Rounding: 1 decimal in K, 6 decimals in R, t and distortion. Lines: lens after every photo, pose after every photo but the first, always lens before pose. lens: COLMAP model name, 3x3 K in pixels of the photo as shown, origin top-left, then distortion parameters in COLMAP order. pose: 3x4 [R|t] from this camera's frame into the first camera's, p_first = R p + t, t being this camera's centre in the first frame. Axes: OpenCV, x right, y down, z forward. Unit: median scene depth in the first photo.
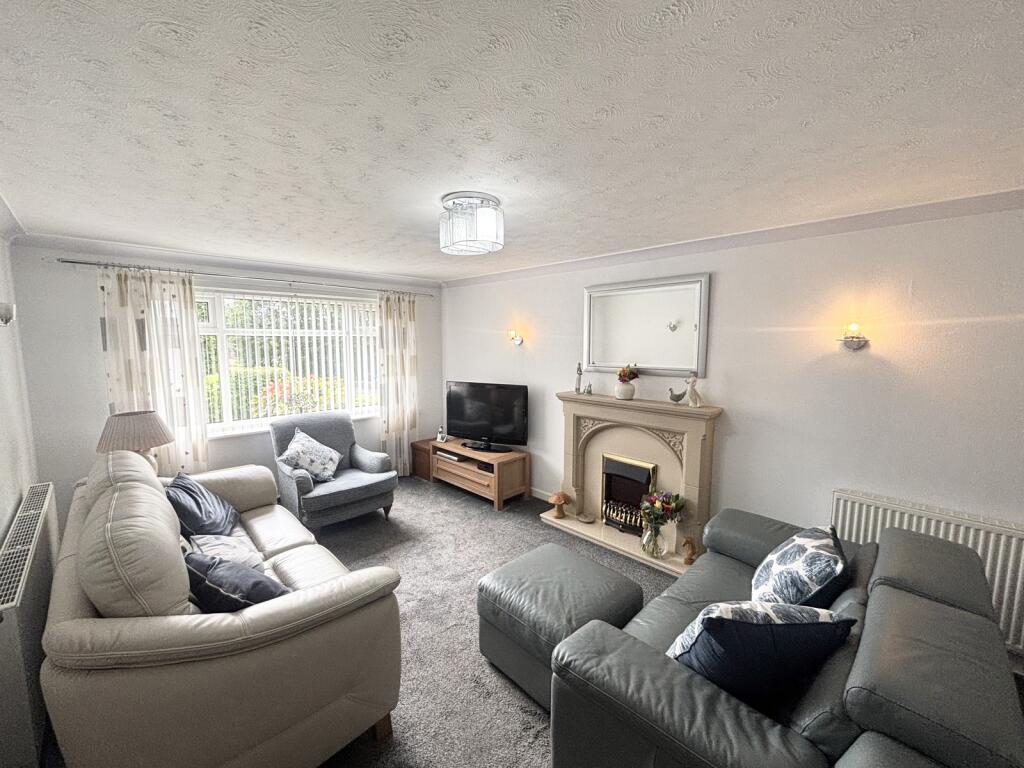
lens RADIAL K [[416.6, 0, 511.4], [0, 416.6, 384.8], [0, 0, 1]] dist [-0.001819, 0.002920]
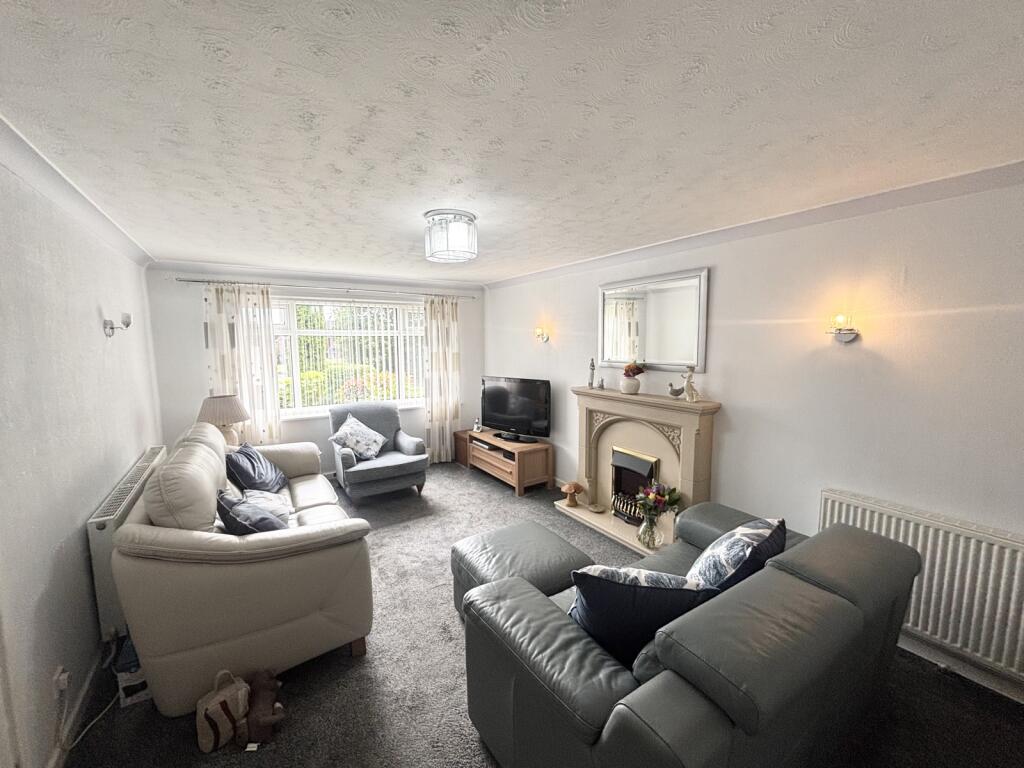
lens RADIAL K [[416.6, 0, 512.2], [0, 416.6, 384.8], [0, 0, 1]] dist [-0.001819, 0.002920]
pose [[0.978360, 0.014189, -0.206424, 0.228142], [-0.014027, 0.999899, 0.002250, 0.016576], [0.206435, 0.000694, 0.978460, -0.071527]]
